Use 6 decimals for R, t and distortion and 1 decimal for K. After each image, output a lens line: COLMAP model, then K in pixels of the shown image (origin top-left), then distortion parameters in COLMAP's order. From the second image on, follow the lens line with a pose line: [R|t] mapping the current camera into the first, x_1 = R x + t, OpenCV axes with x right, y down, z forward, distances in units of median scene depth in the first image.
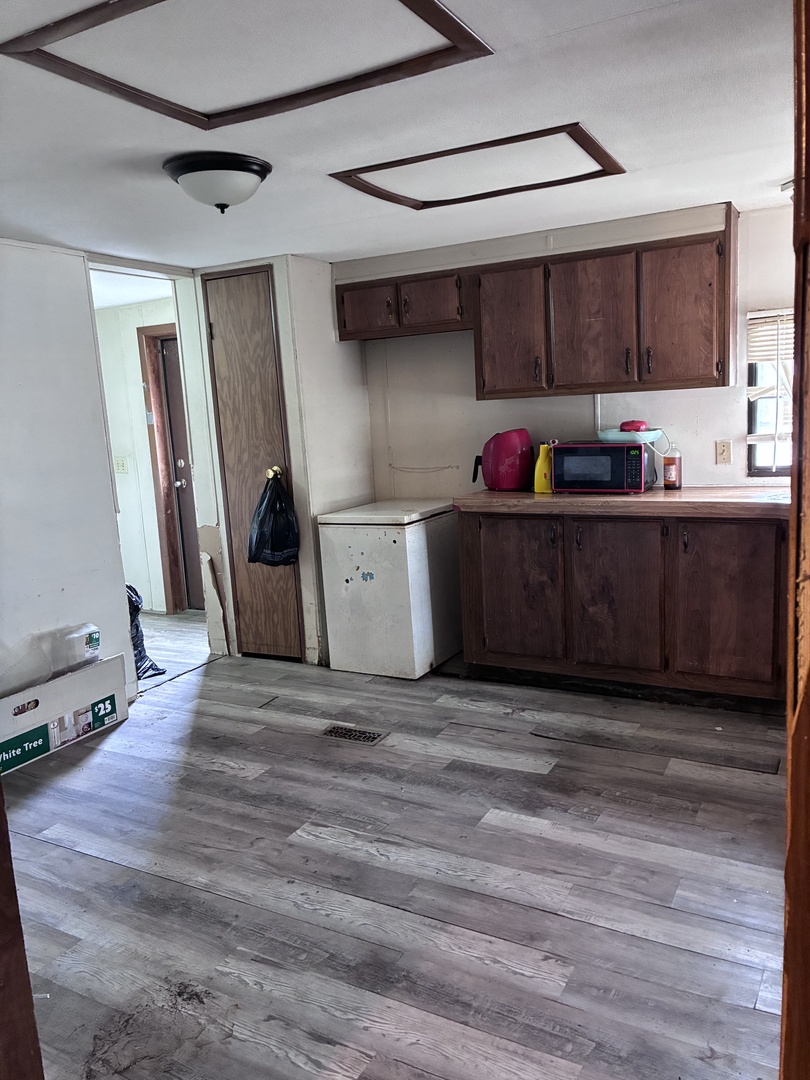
lens RADIAL K [[819.1, 0, 405.7], [0, 819.1, 532.7], [0, 0, 1]] dist [-0.014668, -0.003906]
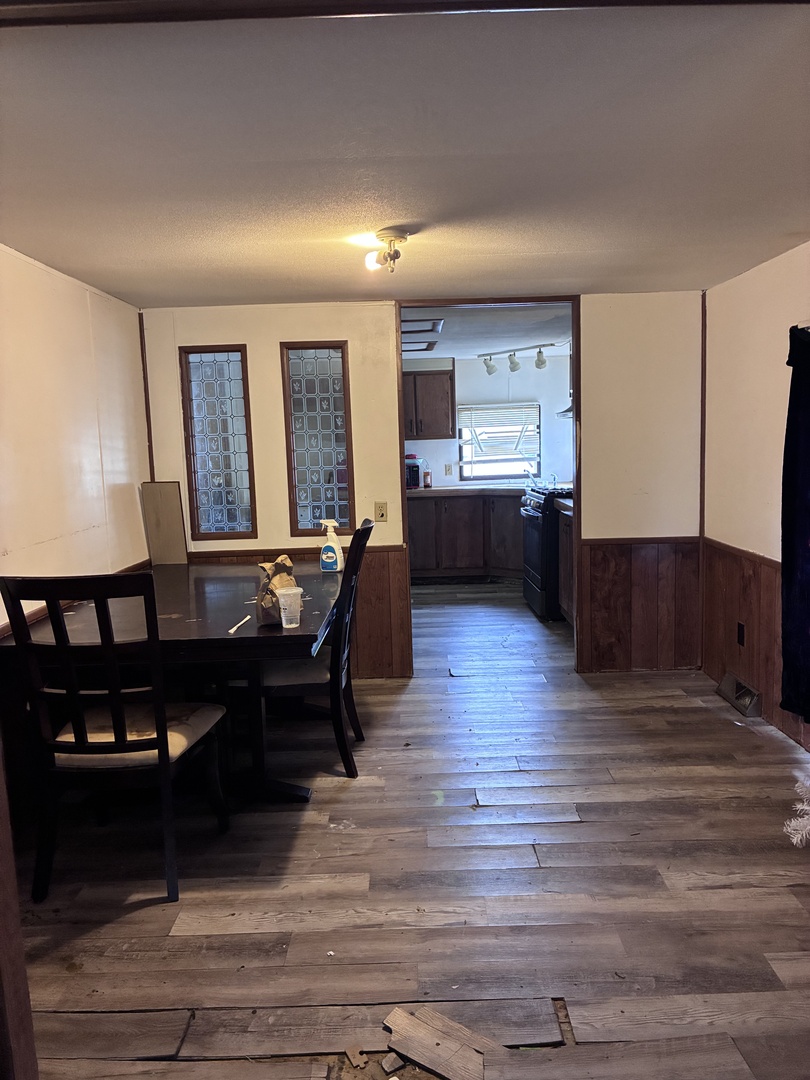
lens RADIAL K [[819.1, 0, 405.4], [0, 819.1, 543.9], [0, 0, 1]] dist [-0.014668, -0.003906]
pose [[0.882537, -0.035312, 0.468914, -0.746965], [0.057556, 0.997791, -0.033186, 0.165107], [-0.466706, 0.056277, 0.882620, -0.846250]]
